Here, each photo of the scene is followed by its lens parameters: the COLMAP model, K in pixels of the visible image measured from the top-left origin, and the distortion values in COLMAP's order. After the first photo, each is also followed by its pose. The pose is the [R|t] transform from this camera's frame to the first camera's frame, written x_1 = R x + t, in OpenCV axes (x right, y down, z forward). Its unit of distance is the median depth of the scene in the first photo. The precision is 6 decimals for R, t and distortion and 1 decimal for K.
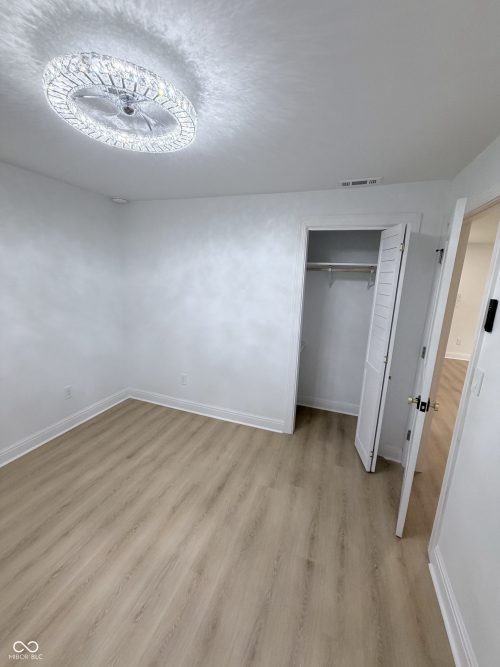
lens RADIAL K [[266.1, 0, 249.4], [0, 266.1, 330.6], [0, 0, 1]] dist [-0.000036, 0.000015]
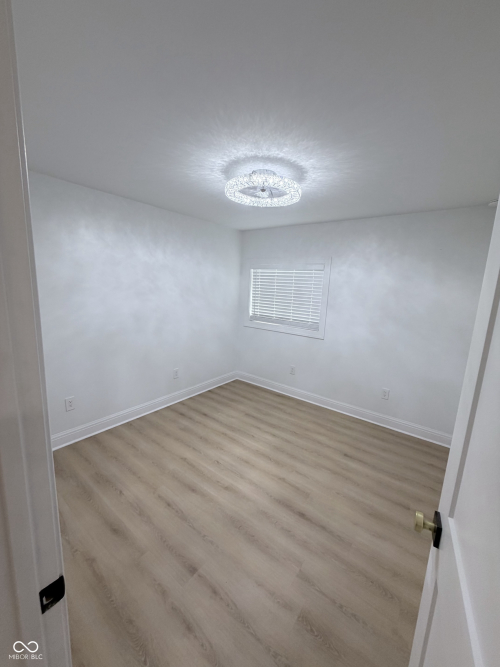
lens RADIAL K [[266.1, 0, 249.4], [0, 266.1, 330.6], [0, 0, 1]] dist [-0.000036, 0.000015]
pose [[-0.297435, 0.109645, -0.948425, 0.760354], [-0.250951, 0.949475, 0.188467, -0.133180], [0.921171, 0.294065, -0.254891, 0.911960]]
